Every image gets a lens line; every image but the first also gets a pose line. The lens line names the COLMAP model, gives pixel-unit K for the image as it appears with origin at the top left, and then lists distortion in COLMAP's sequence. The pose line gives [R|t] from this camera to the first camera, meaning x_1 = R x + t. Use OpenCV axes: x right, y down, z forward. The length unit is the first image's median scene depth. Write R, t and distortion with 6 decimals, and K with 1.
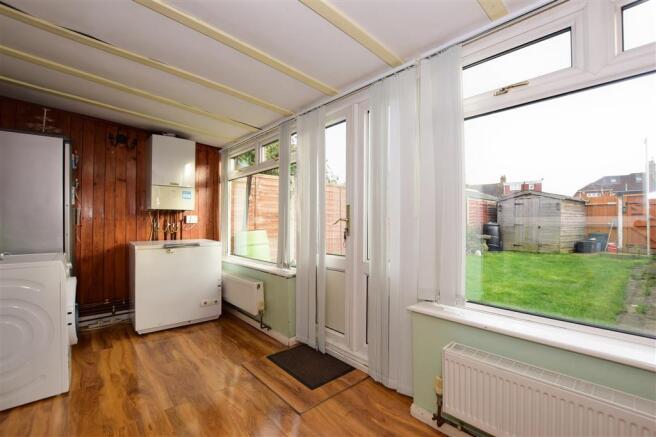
lens RADIAL K [[282.2, 0, 330.9], [0, 282.2, 220.2], [0, 0, 1]] dist [-0.018856, -0.000333]
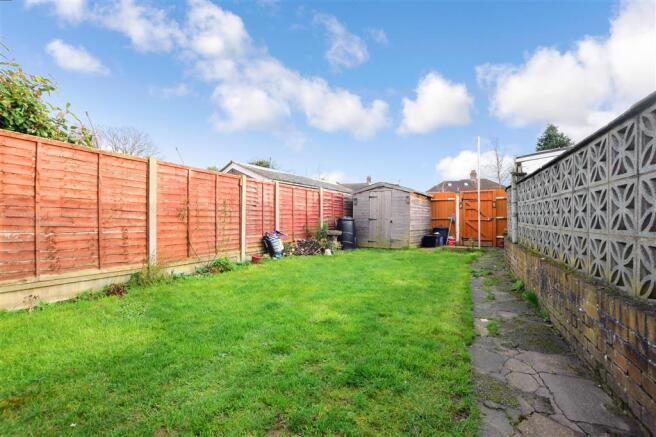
lens RADIAL K [[282.2, 0, 326.3], [0, 282.2, 220.4], [0, 0, 1]] dist [-0.018856, -0.000333]
pose [[0.926376, -0.002276, 0.376594, 0.183908], [-0.000303, 0.999977, 0.006787, 0.014569], [-0.376601, -0.006402, 0.926354, 0.200908]]
